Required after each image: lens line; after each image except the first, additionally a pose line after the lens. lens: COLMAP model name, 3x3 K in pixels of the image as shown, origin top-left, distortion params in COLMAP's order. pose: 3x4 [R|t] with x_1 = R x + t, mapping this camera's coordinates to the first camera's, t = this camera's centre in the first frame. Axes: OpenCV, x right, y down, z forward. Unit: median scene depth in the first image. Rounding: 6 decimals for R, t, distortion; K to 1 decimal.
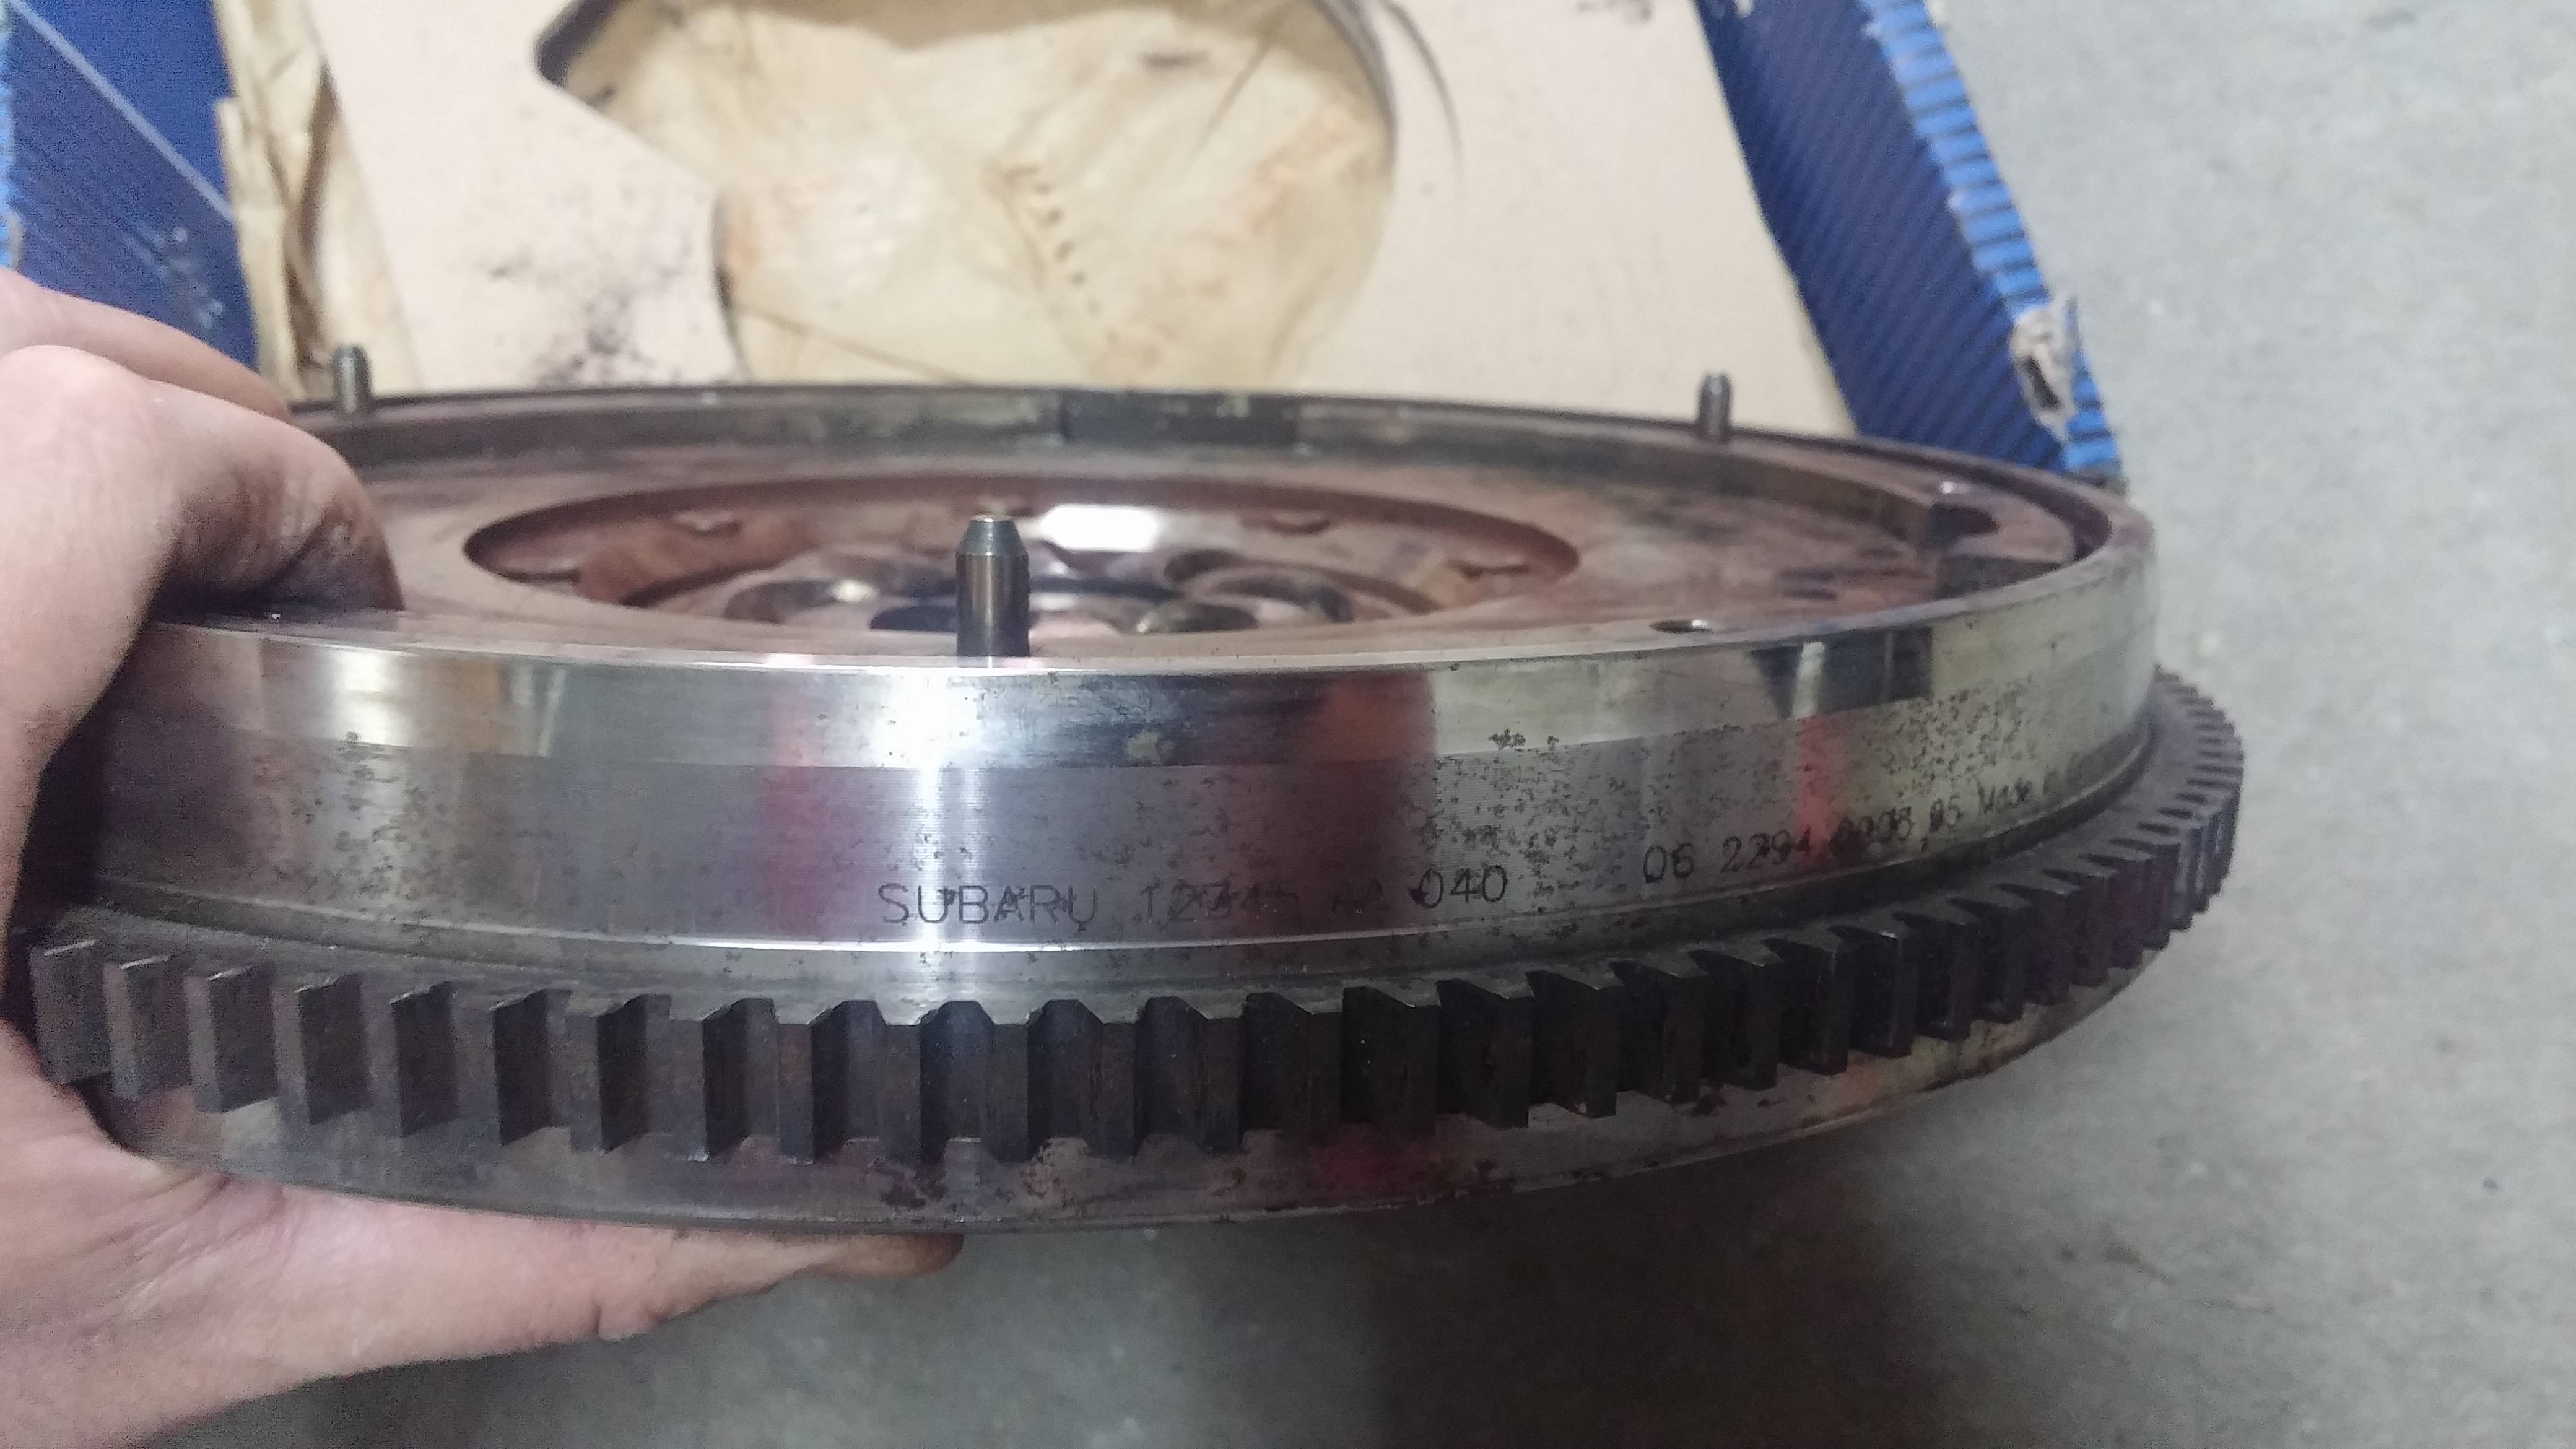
lens RADIAL K [[2110.4, 0, 1289.9], [0, 2110.4, 733.0], [0, 0, 1]] dist [0.021513, -0.025512]
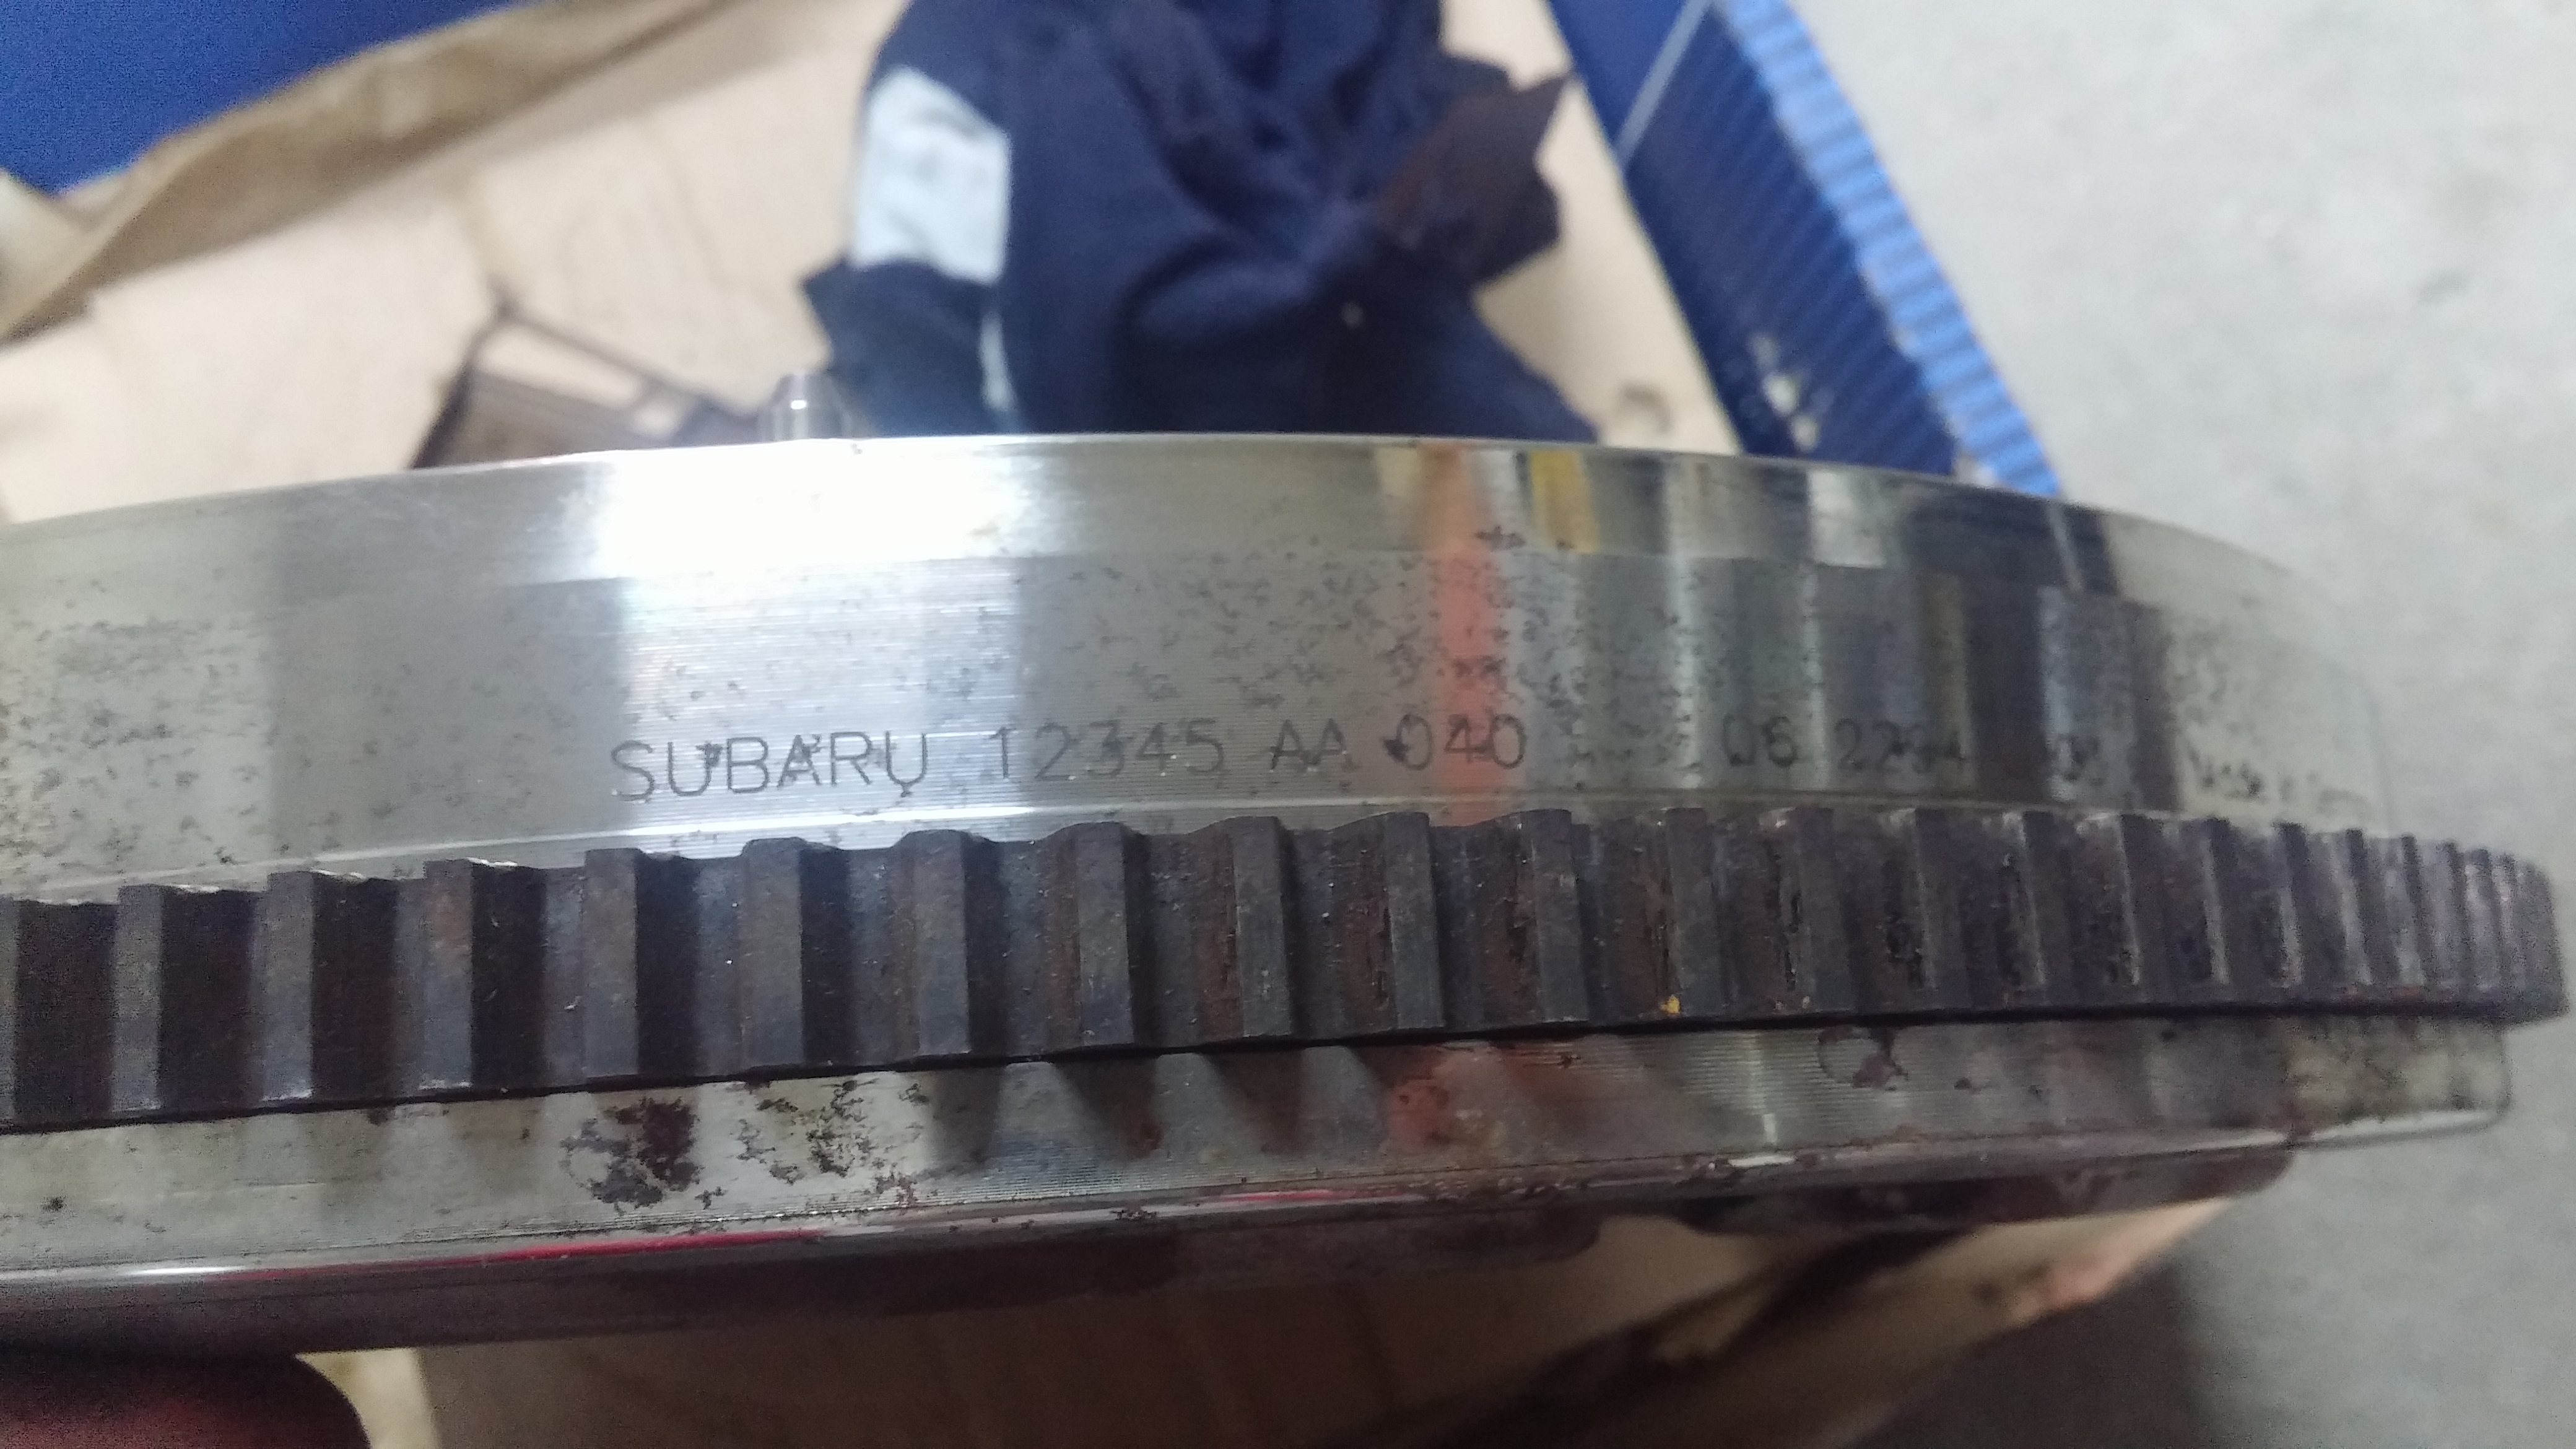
lens RADIAL K [[2110.4, 0, 1271.7], [0, 2110.4, 737.5], [0, 0, 1]] dist [0.021513, -0.025512]
pose [[0.994842, -0.095832, -0.033246, 0.043089], [0.075699, 0.919586, -0.385527, 0.338141], [0.067518, 0.381022, 0.922097, 0.352612]]
